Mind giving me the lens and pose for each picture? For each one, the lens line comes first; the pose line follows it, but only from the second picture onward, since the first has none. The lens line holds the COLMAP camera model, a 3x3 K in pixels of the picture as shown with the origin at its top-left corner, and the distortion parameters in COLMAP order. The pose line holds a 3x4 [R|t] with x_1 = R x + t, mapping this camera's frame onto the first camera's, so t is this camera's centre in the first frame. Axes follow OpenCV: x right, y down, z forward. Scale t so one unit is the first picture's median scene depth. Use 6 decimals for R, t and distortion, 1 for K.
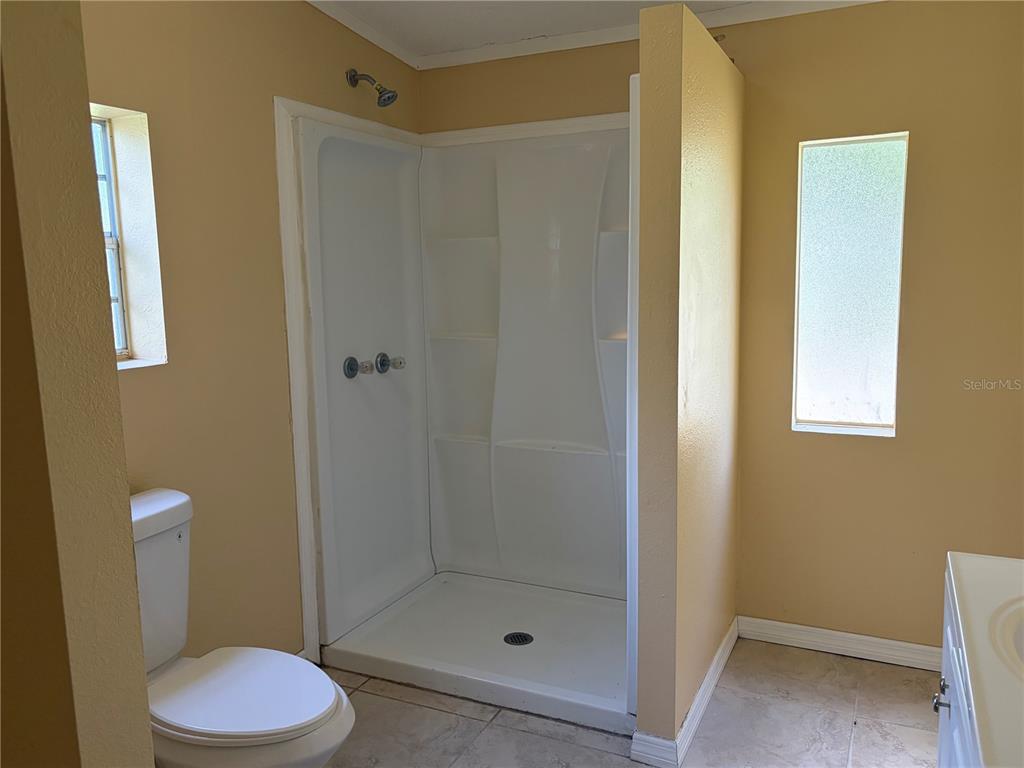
lens RADIAL K [[823.9, 0, 496.3], [0, 823.9, 382.8], [0, 0, 1]] dist [0.077386, -0.072621]
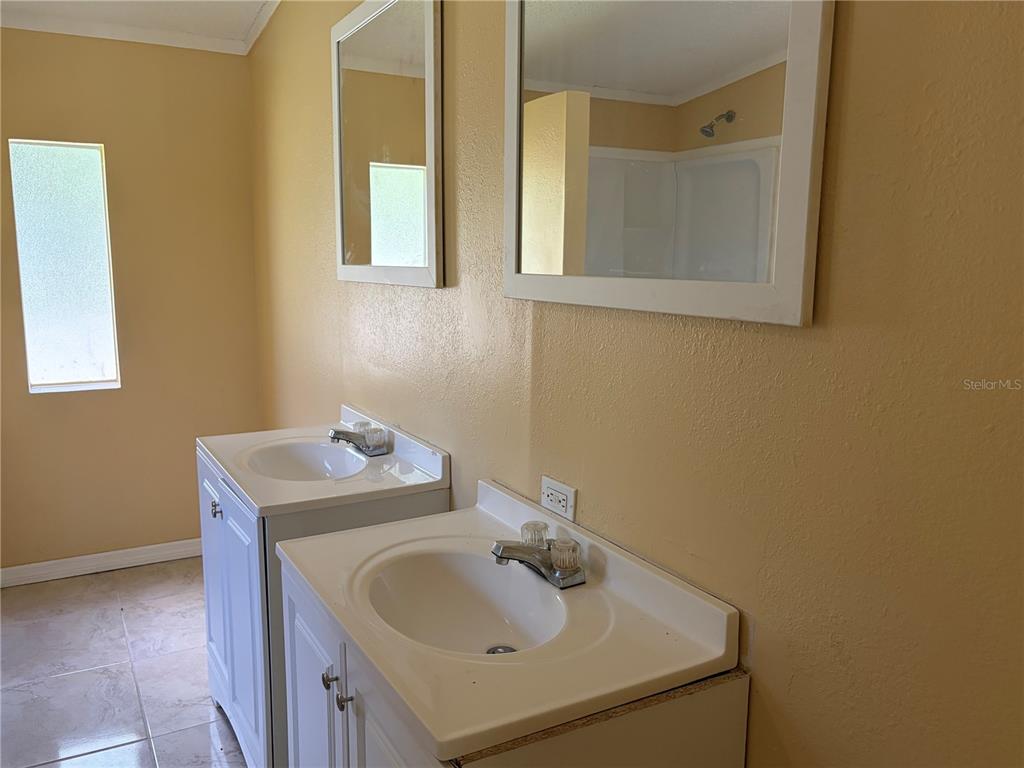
lens RADIAL K [[823.9, 0, 496.3], [0, 823.9, 382.8], [0, 0, 1]] dist [0.077386, -0.072621]
pose [[0.583756, -0.099764, 0.805777, -0.218254], [0.088087, 0.994346, 0.059295, 0.035157], [-0.807137, 0.036364, 0.589243, -0.210287]]
